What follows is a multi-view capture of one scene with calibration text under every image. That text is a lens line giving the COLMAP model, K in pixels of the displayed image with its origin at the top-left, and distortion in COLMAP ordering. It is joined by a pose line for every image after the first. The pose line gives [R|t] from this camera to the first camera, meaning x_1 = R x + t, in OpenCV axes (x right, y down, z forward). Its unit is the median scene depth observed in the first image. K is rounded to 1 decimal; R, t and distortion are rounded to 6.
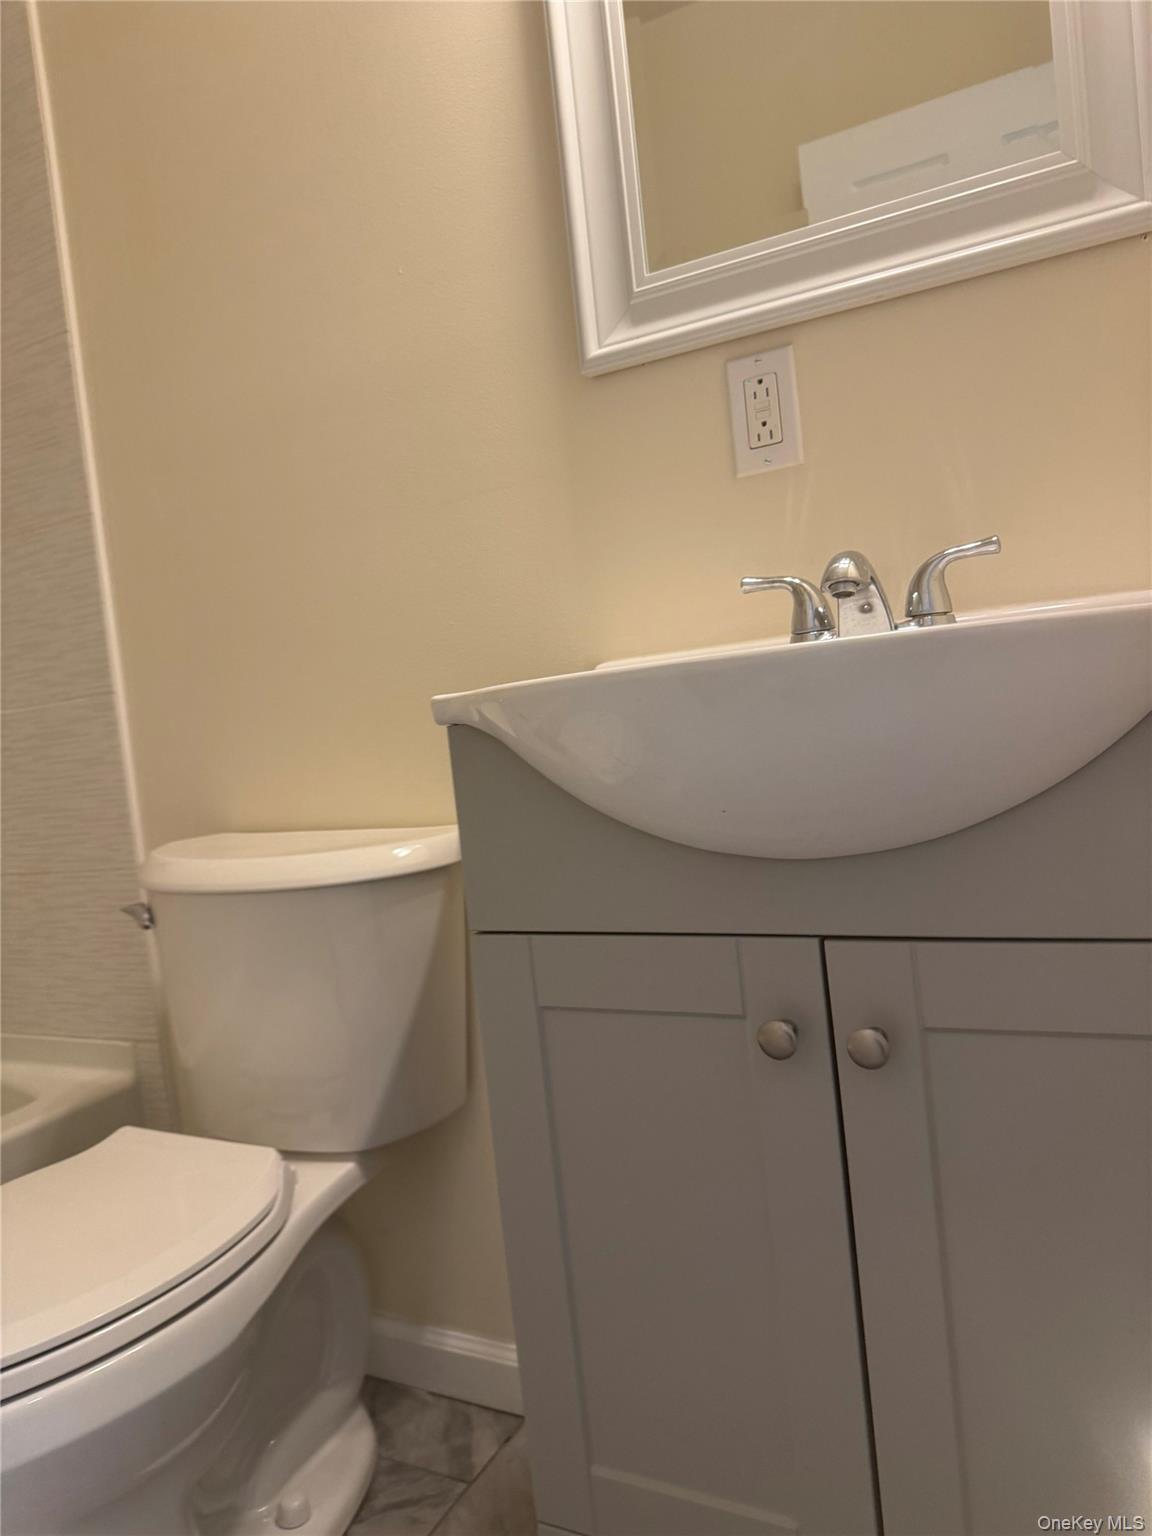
lens RADIAL K [[1093.3, 0, 569.3], [0, 1093.3, 777.6], [0, 0, 1]] dist [0.043286, -0.067478]
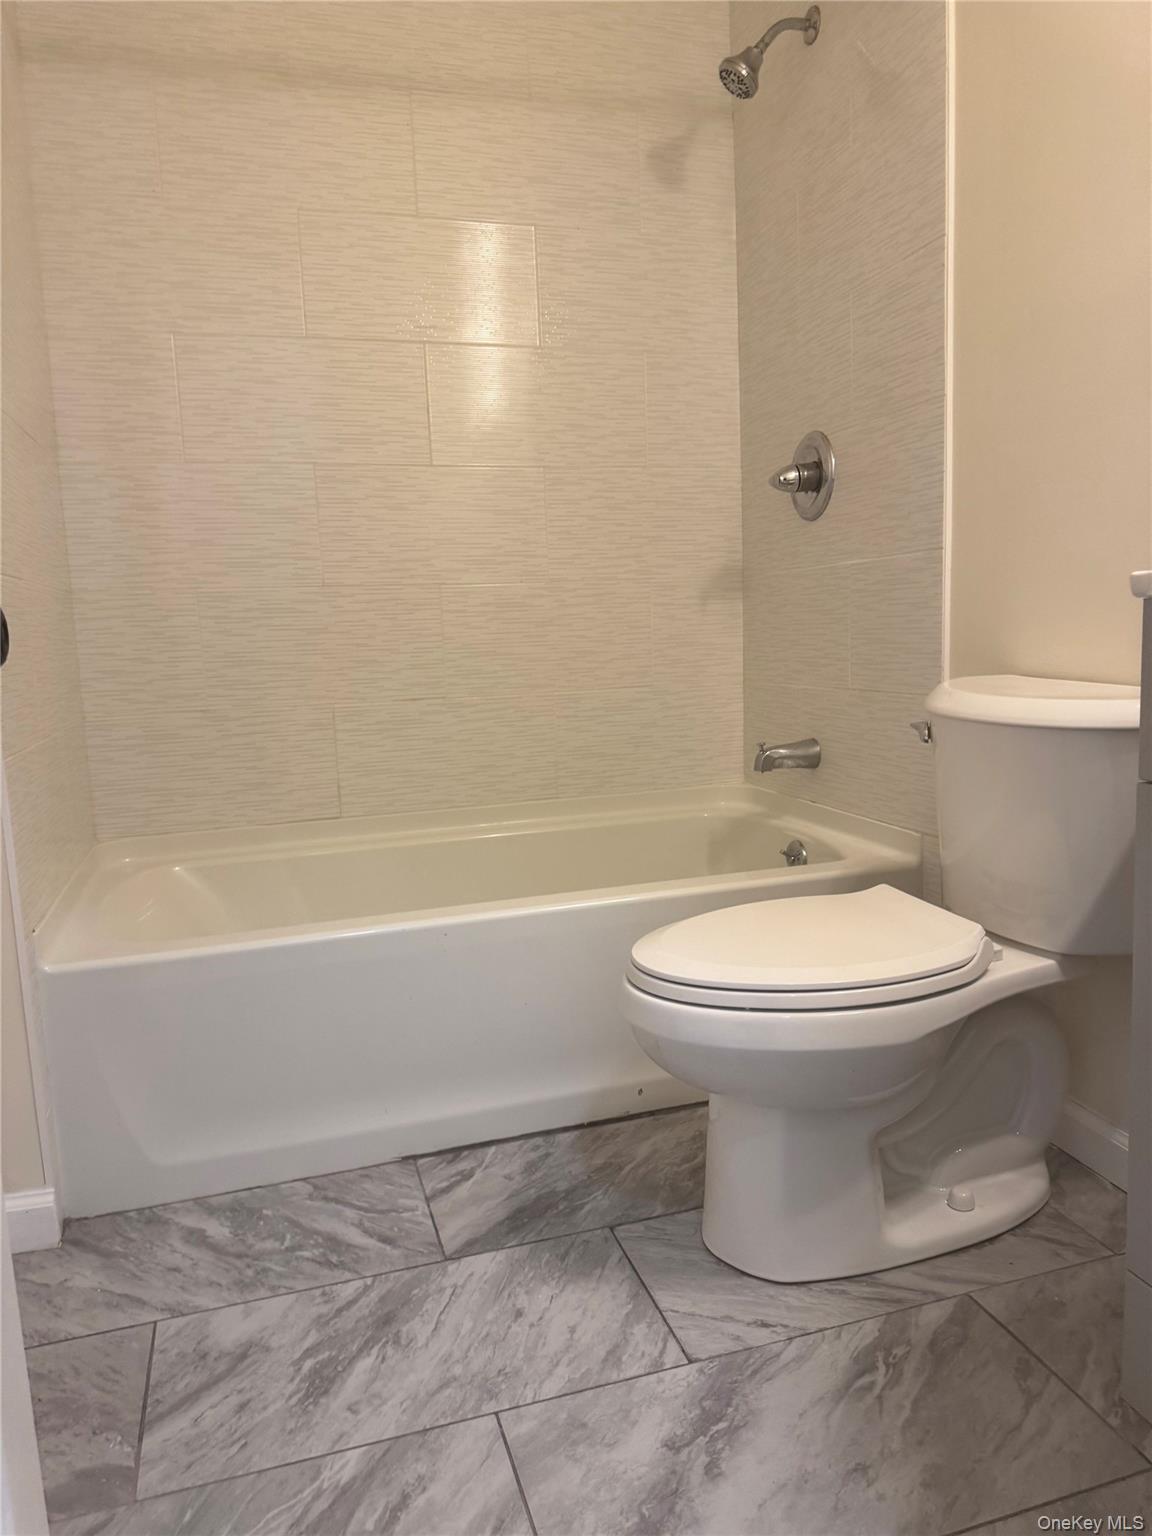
lens RADIAL K [[1093.3, 0, 561.1], [0, 1093.3, 778.2], [0, 0, 1]] dist [0.043286, -0.067478]
pose [[0.690735, 0.175373, -0.701519, 0.220899], [-0.069288, 0.981733, 0.177201, -0.017213], [0.719781, -0.073792, 0.690268, -0.179062]]
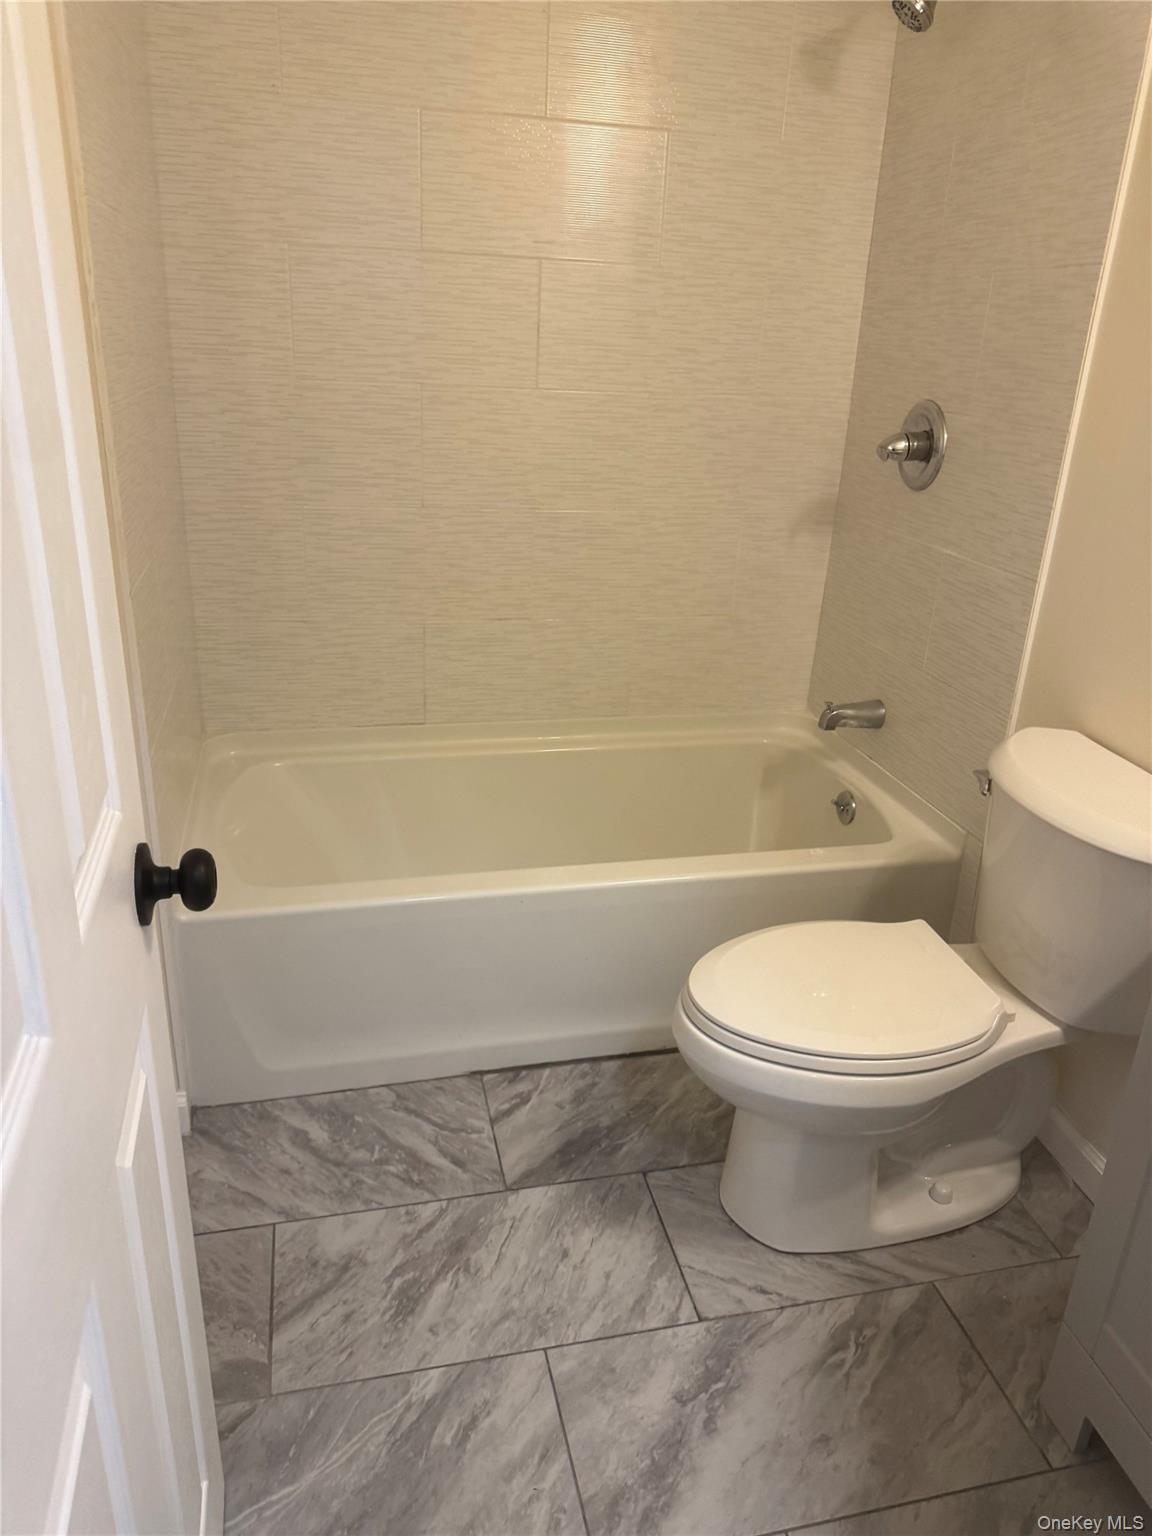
lens RADIAL K [[1093.3, 0, 554.9], [0, 1093.3, 764.3], [0, 0, 1]] dist [0.043286, -0.067478]
pose [[0.633883, 0.404567, -0.659180, 0.160414], [-0.146015, 0.899553, 0.411683, -0.382634], [0.759521, -0.164709, 0.629284, -0.253060]]
